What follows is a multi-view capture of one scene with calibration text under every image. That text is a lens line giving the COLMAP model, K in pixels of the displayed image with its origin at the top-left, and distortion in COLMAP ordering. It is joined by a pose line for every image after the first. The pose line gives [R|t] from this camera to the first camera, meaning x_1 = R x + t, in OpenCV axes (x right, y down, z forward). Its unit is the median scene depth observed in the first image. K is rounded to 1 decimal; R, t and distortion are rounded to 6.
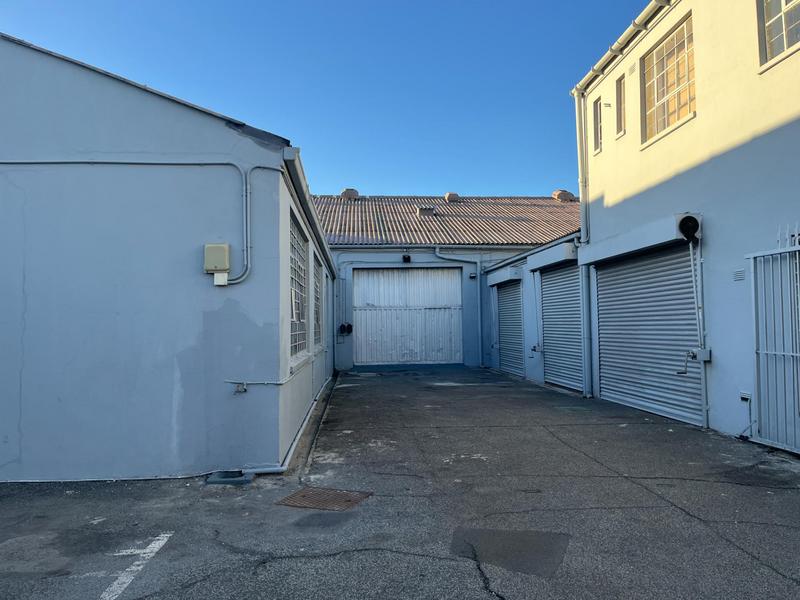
lens RADIAL K [[594.4, 0, 400.0], [0, 594.4, 300.0], [0, 0, 1]] dist [0.068802, -0.098401]
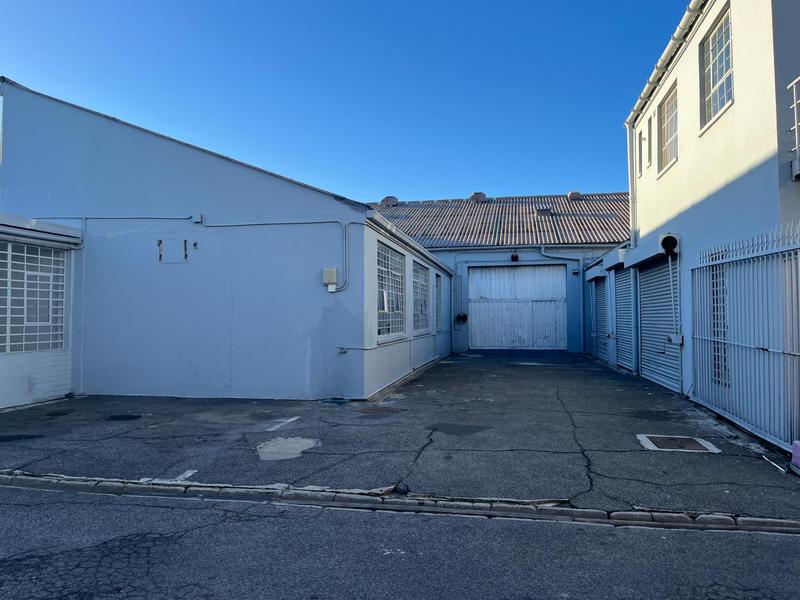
lens RADIAL K [[594.4, 0, 400.0], [0, 594.4, 300.0], [0, 0, 1]] dist [0.068802, -0.098401]
pose [[0.965958, 0.001173, -0.258695, 0.098385], [0.003470, 0.999841, 0.017489, -0.008777], [0.258675, -0.017792, 0.965801, -0.180297]]
